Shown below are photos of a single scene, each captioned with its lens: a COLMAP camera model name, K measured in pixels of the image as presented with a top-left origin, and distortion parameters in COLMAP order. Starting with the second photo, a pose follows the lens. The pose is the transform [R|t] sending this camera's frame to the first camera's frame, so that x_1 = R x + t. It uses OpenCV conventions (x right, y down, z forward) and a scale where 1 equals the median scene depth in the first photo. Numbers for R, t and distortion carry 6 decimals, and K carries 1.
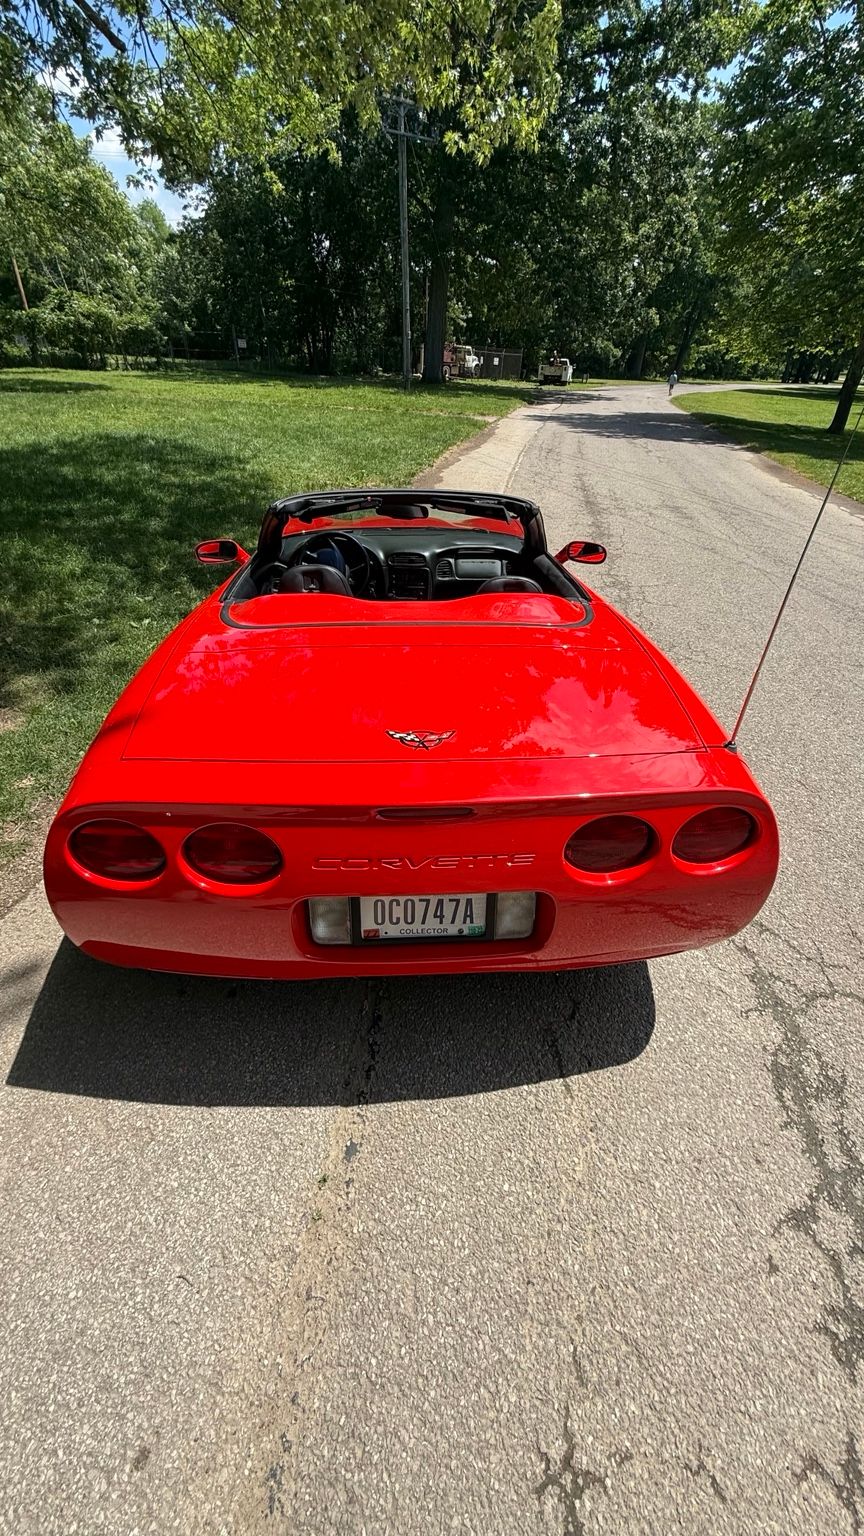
lens RADIAL K [[611.8, 0, 432.0], [0, 611.8, 768.0], [0, 0, 1]] dist [0.004001, 0.000390]
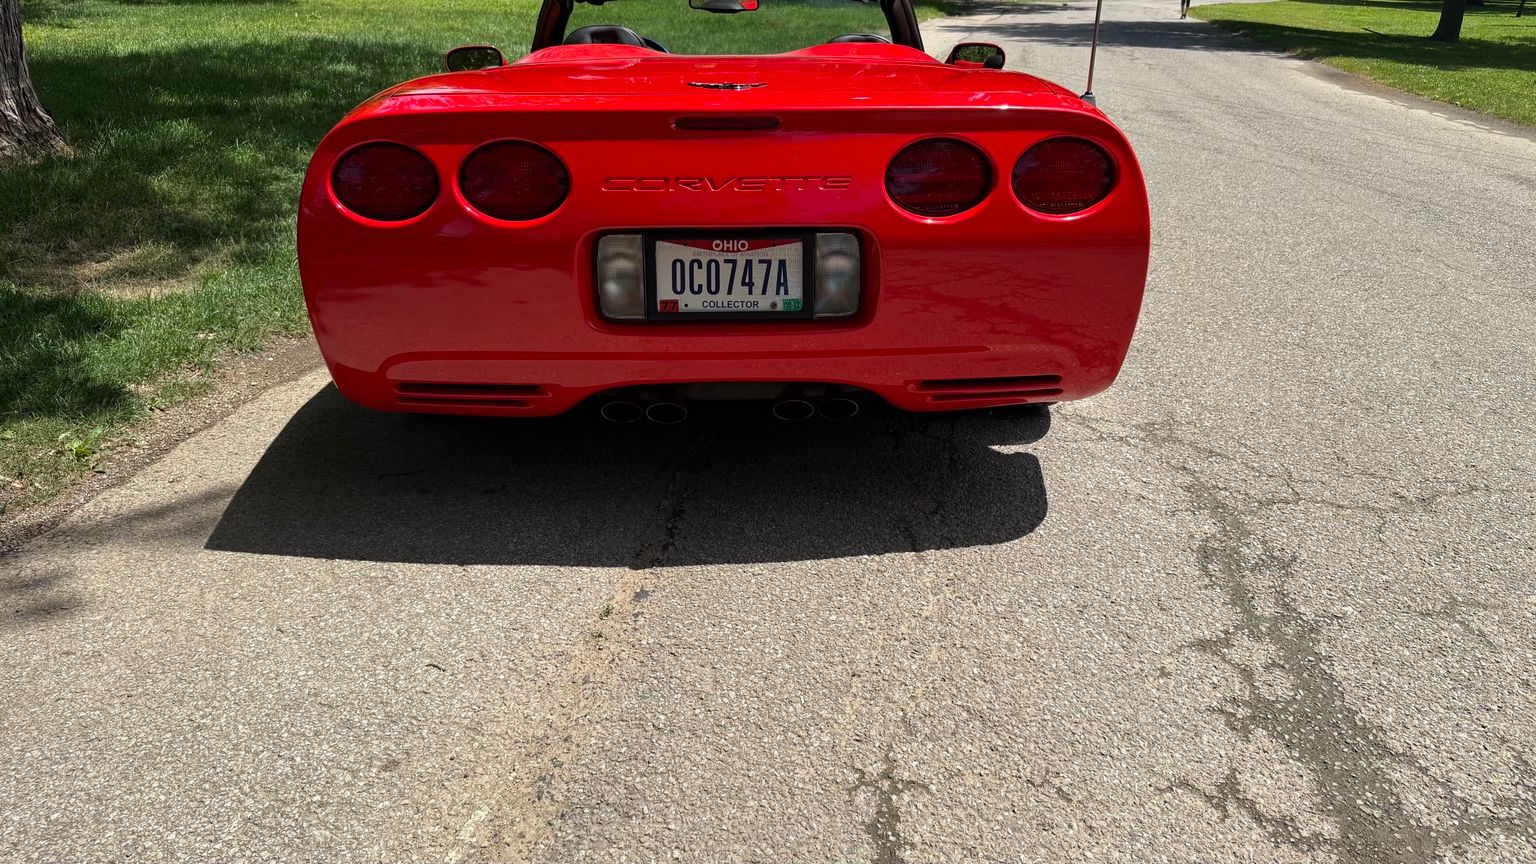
lens RADIAL K [[1104.2, 0, 772.7], [0, 1104.2, 439.5], [0, 0, 1]] dist [0.105989, -0.156154]
pose [[0.999535, -0.011358, -0.028283, 0.087257], [0.005399, 0.979271, -0.202484, 0.764749], [0.029996, 0.202237, 0.978877, -0.470490]]
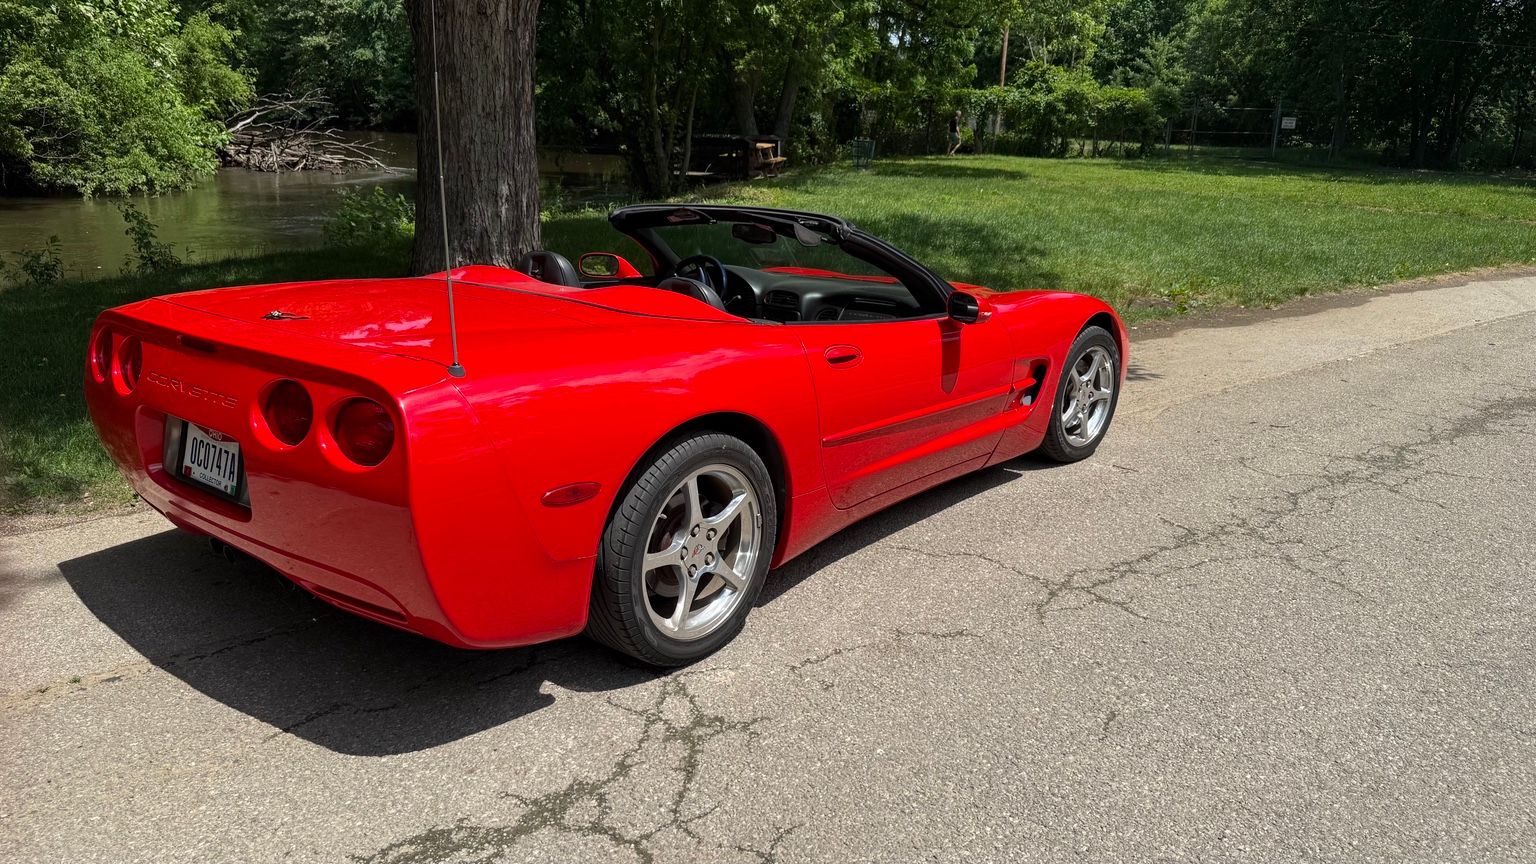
lens RADIAL K [[1113.6, 0, 765.5], [0, 1113.6, 423.6], [0, 0, 1]] dist [0.108288, -0.176057]
pose [[0.728999, 0.165061, -0.664316, 2.027282], [-0.386001, 0.900598, -0.199815, 0.198205], [0.565300, 0.402092, 0.720249, 0.070223]]
